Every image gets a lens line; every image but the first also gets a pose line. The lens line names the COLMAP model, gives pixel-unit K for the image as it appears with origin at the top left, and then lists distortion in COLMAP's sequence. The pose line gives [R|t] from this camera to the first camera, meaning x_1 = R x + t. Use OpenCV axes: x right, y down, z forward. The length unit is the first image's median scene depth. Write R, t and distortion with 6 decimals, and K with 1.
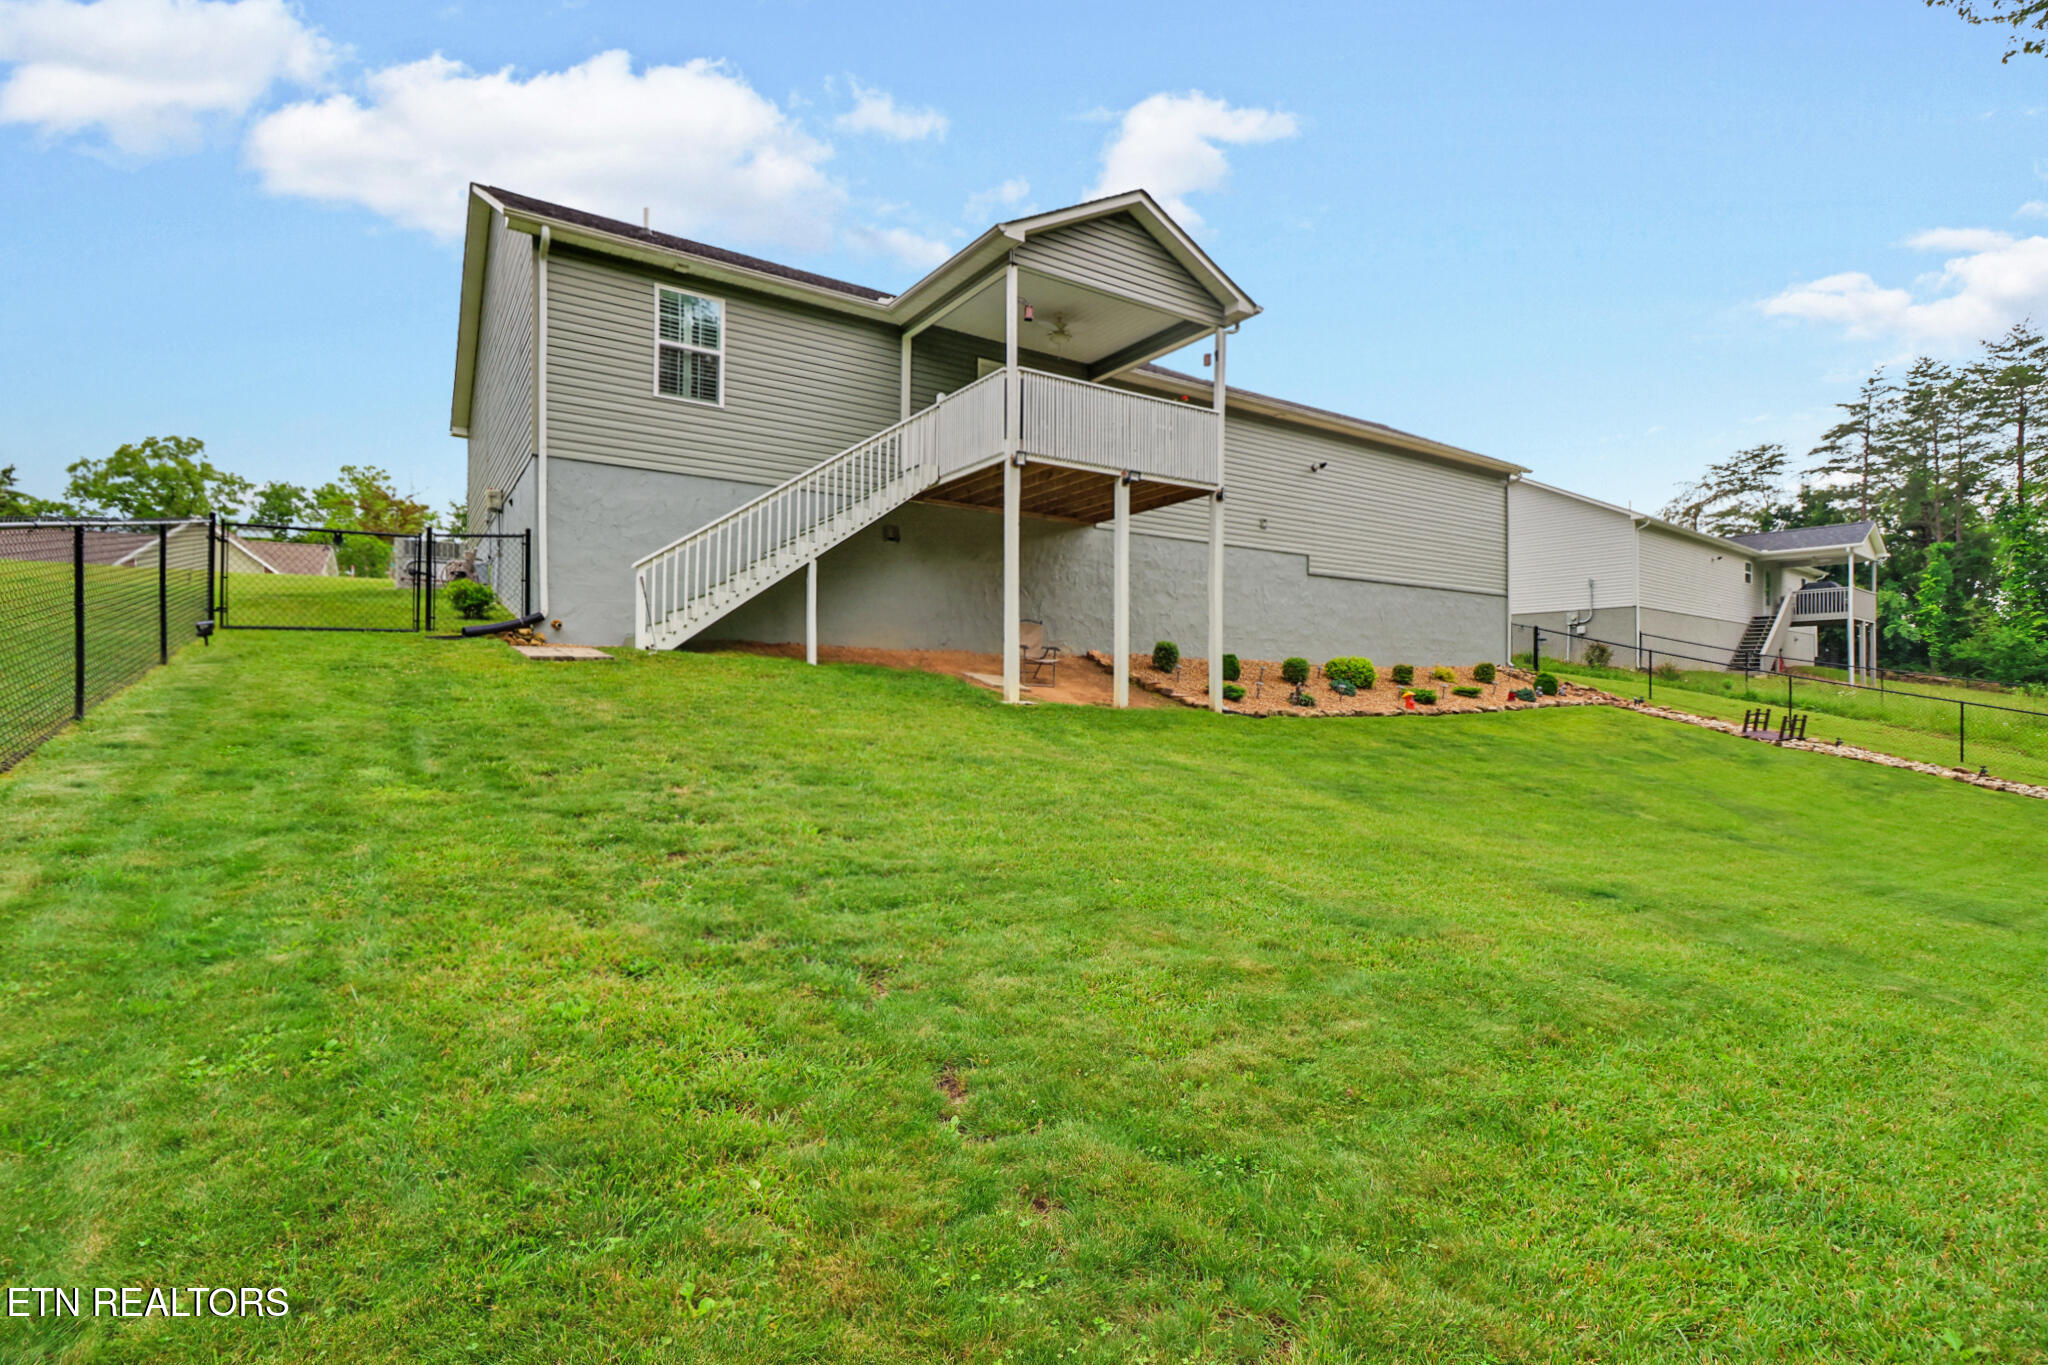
lens RADIAL K [[943.8, 0, 1024.0], [0, 943.8, 682.5], [0, 0, 1]] dist [0.009790, -0.014553]
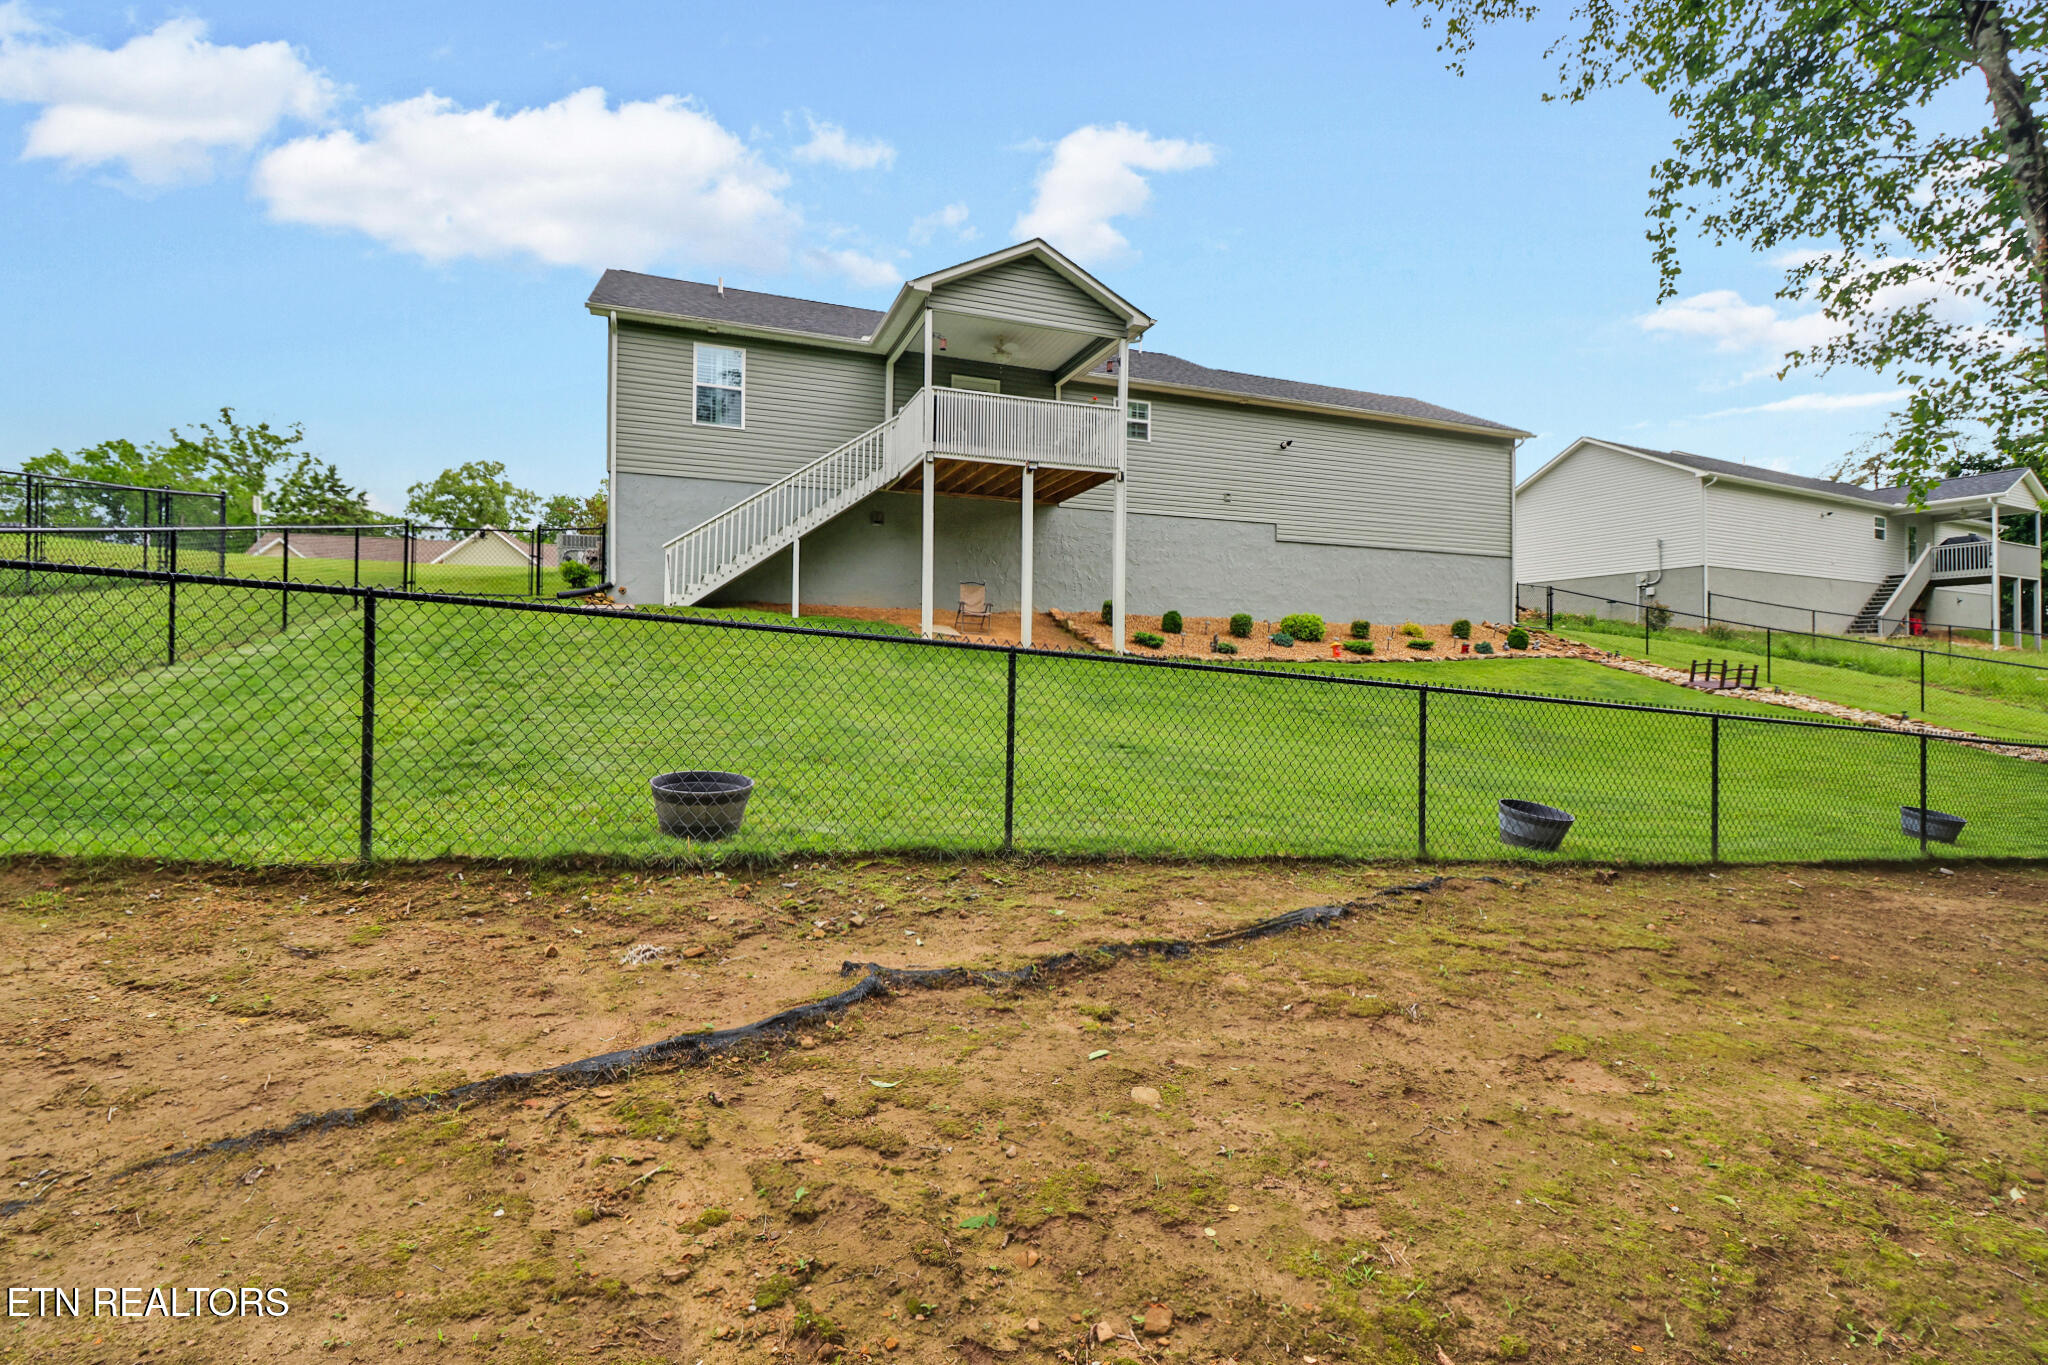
lens RADIAL K [[947.2, 0, 1032.4], [0, 947.2, 654.1], [0, 0, 1]] dist [0.004669, -0.015580]
pose [[0.974085, -0.003723, -0.226153, 0.338850], [0.000535, 0.999900, -0.014156, 0.042901], [0.226183, 0.013668, 0.973989, -0.190867]]
